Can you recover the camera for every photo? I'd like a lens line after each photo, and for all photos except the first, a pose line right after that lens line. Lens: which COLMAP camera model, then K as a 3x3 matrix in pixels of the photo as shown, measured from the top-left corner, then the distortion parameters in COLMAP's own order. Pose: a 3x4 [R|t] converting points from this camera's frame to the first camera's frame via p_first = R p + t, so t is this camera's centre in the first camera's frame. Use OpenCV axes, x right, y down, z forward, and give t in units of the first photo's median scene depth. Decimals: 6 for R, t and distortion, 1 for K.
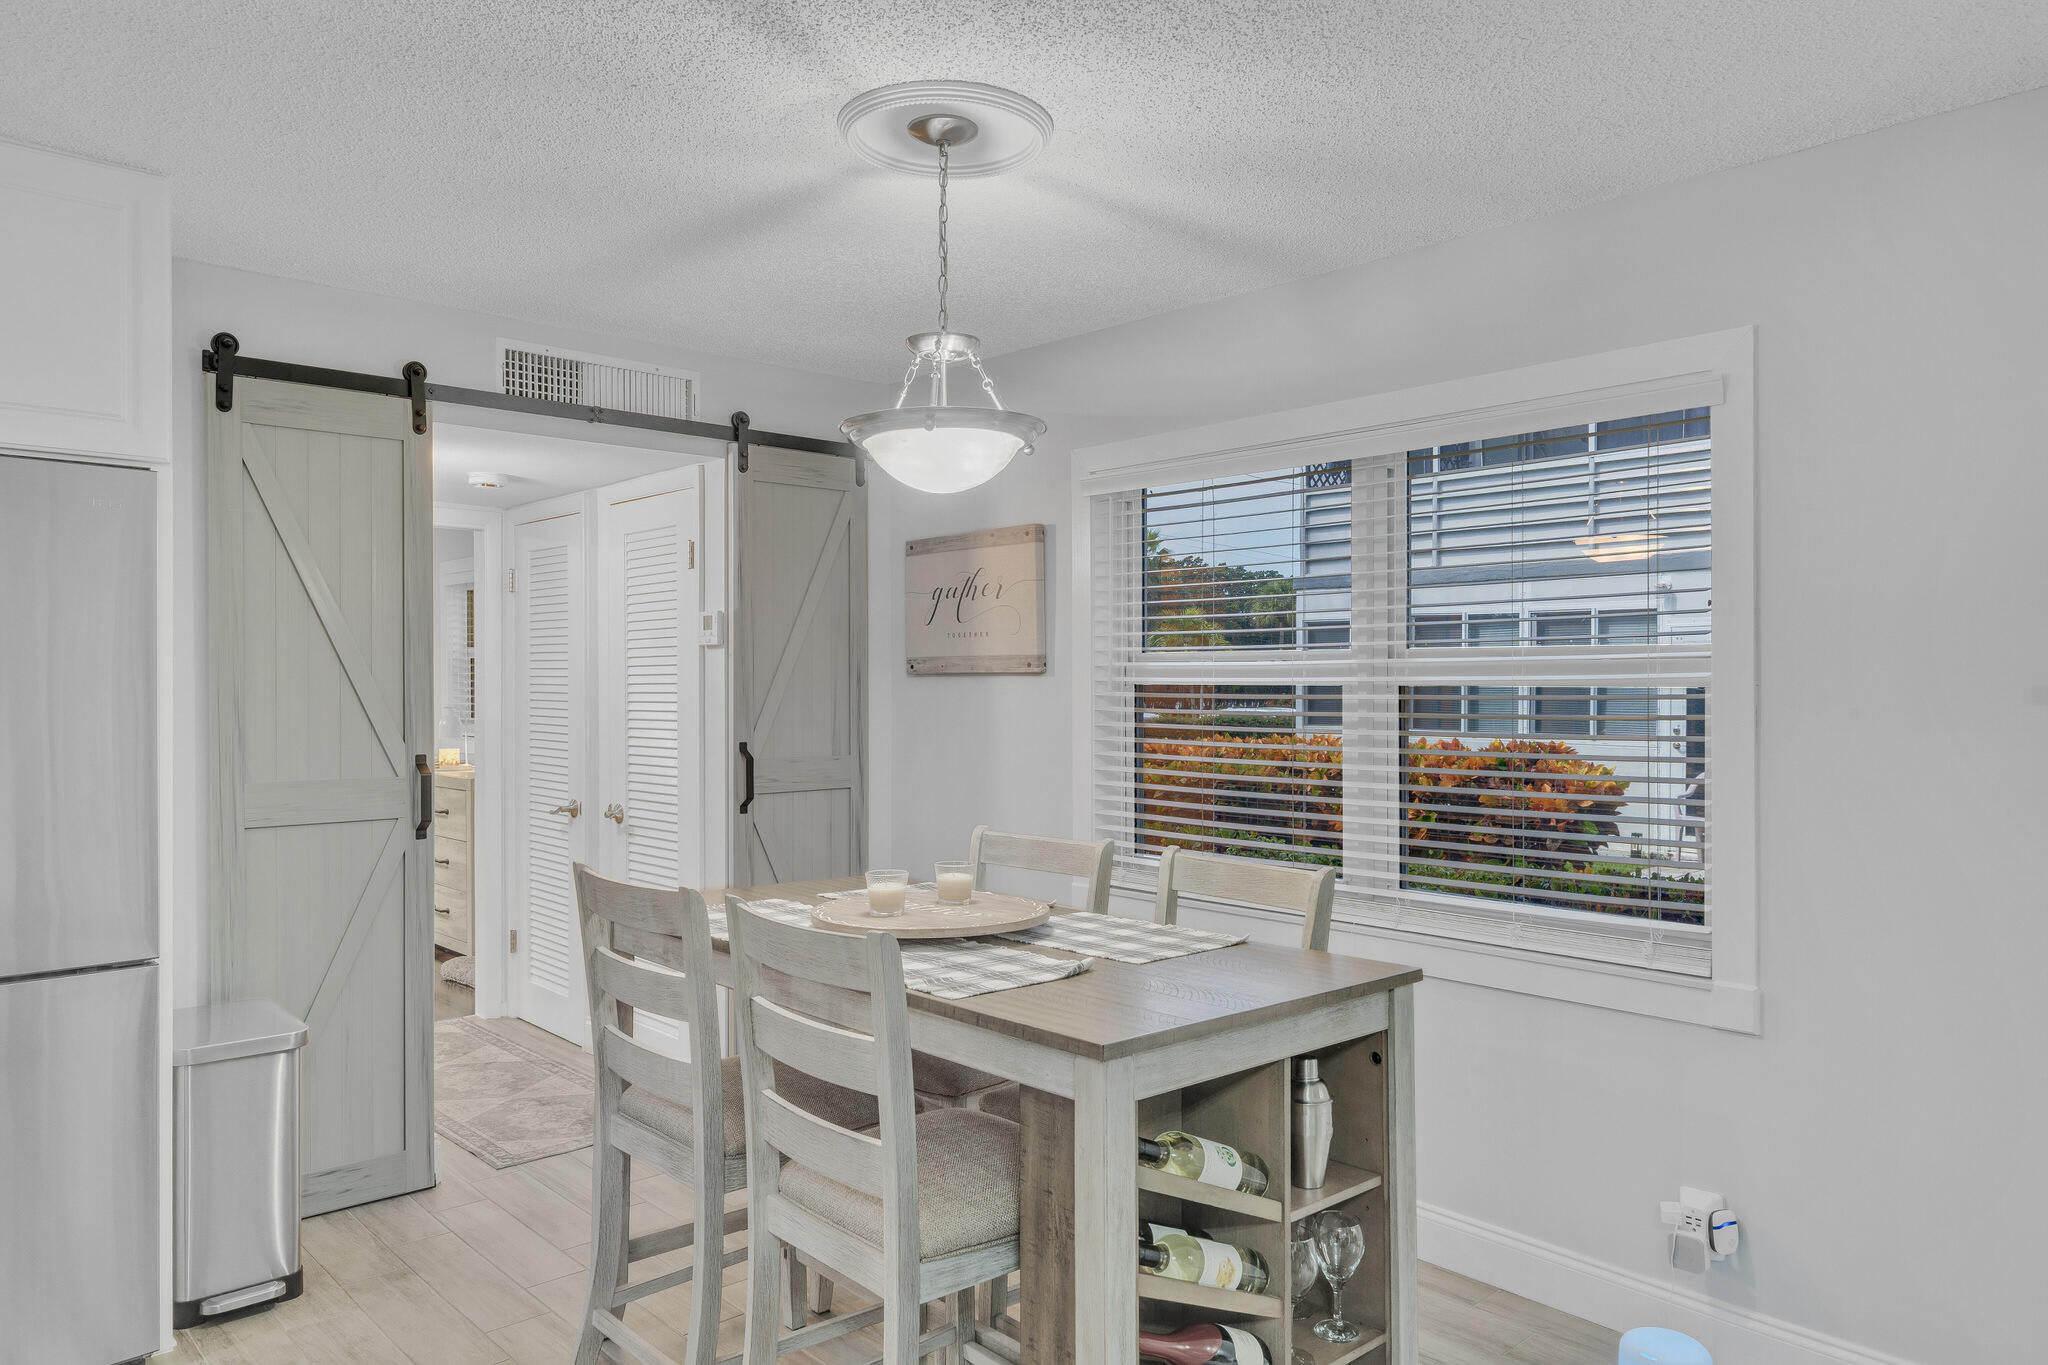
lens RADIAL K [[1363.8, 0, 1015.7], [0, 1363.8, 689.1], [0, 0, 1]] dist [0.020431, 0.000668]
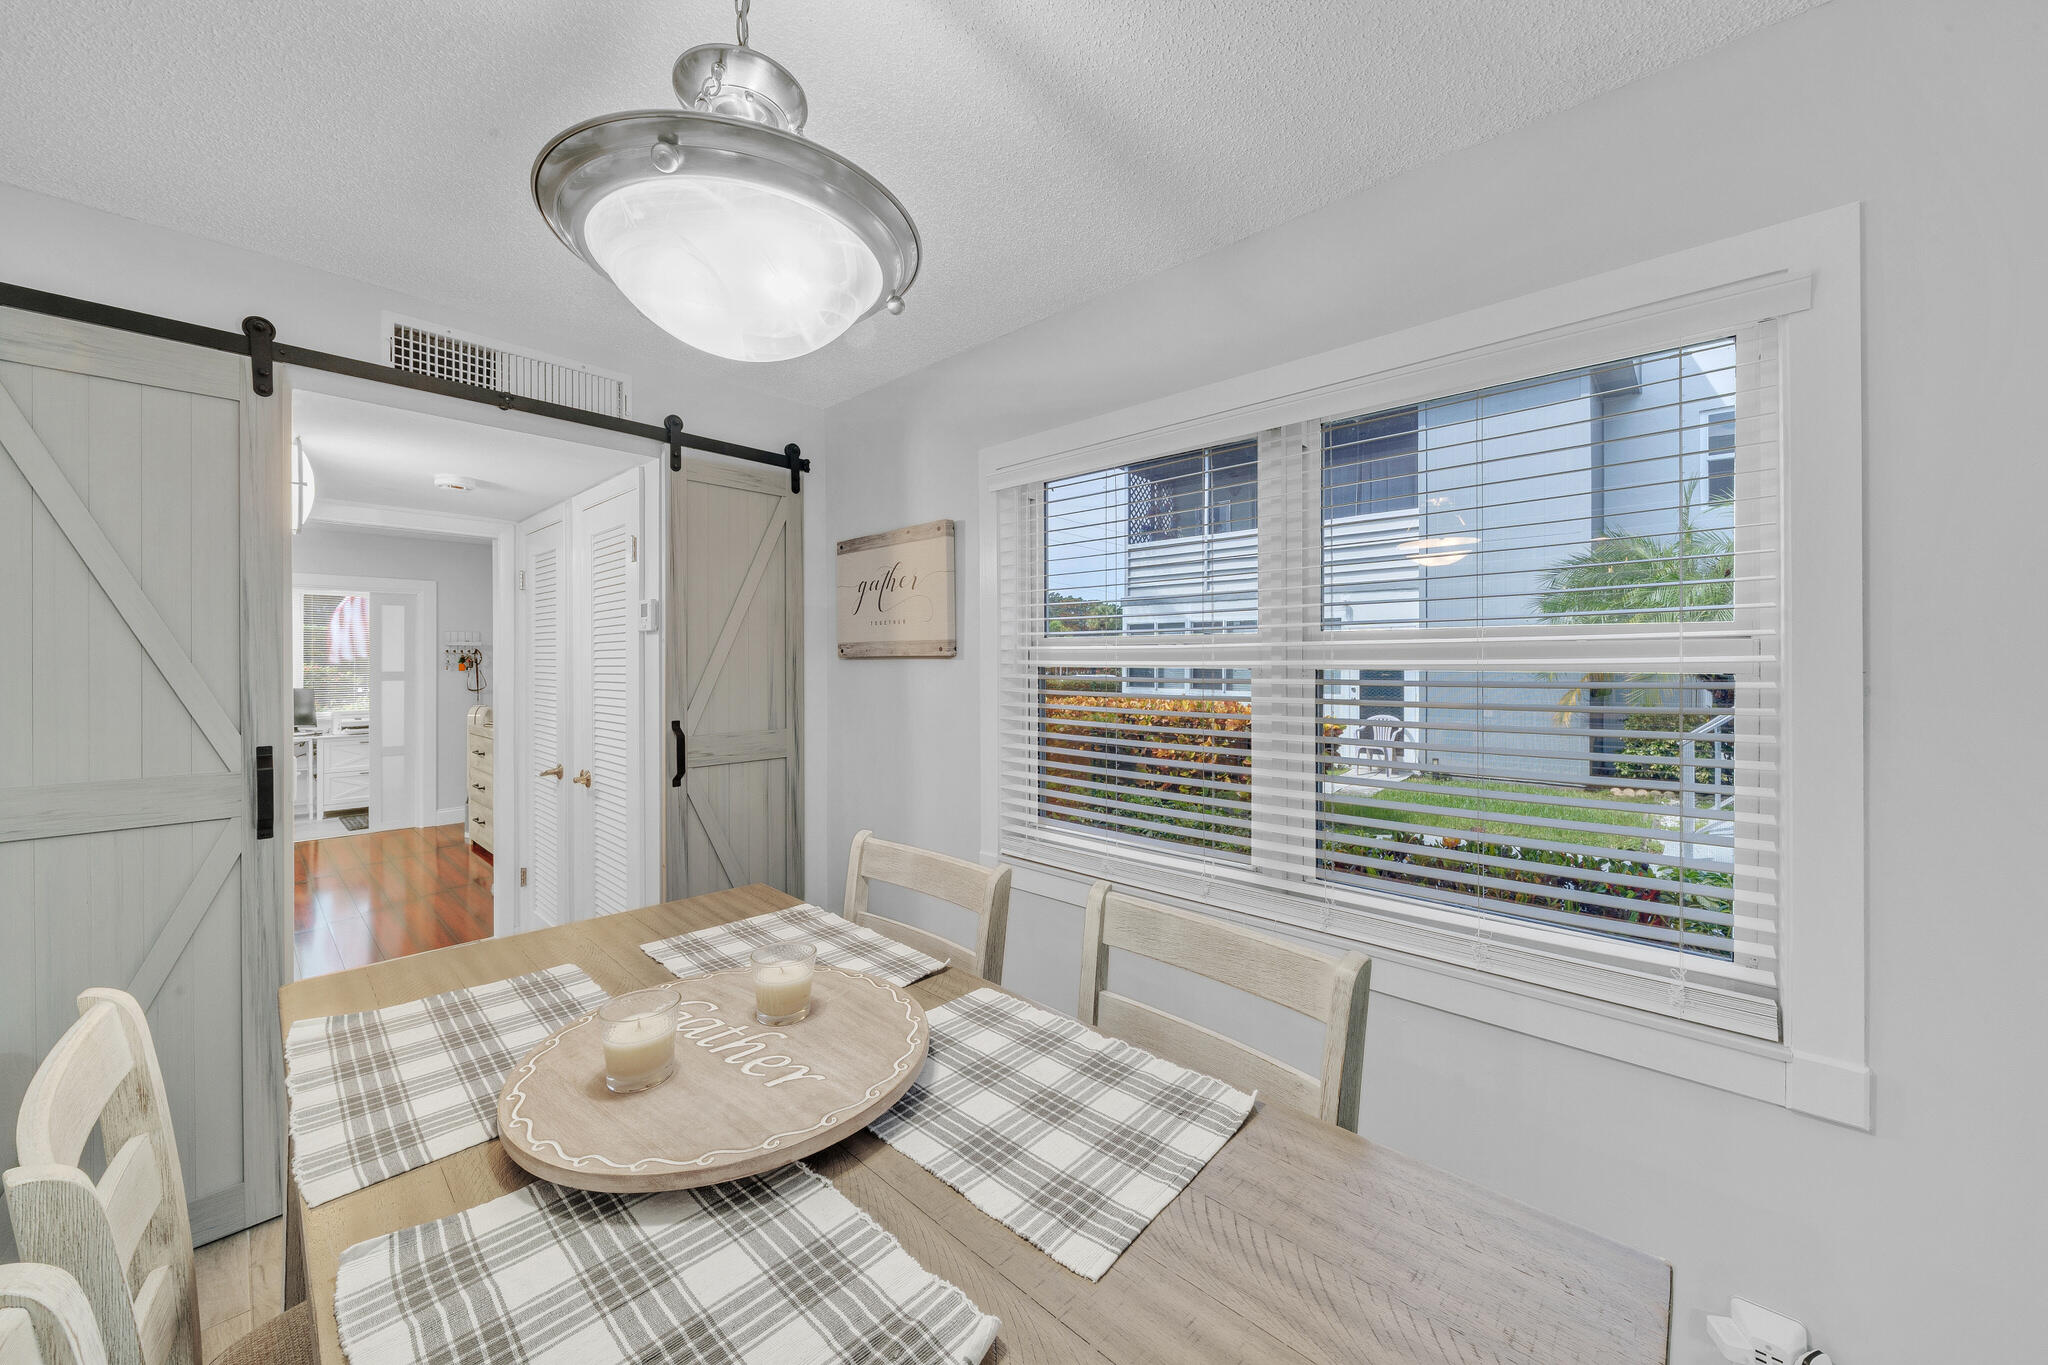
lens RADIAL K [[746.8, 0, 1018.5], [0, 746.8, 665.5], [0, 0, 1]] dist [0.001598, 0.000049]
pose [[0.996707, -0.001775, 0.081066, 0.023092], [0.001611, 0.999997, 0.002087, -0.005530], [-0.081069, -0.001949, 0.996707, 0.396465]]
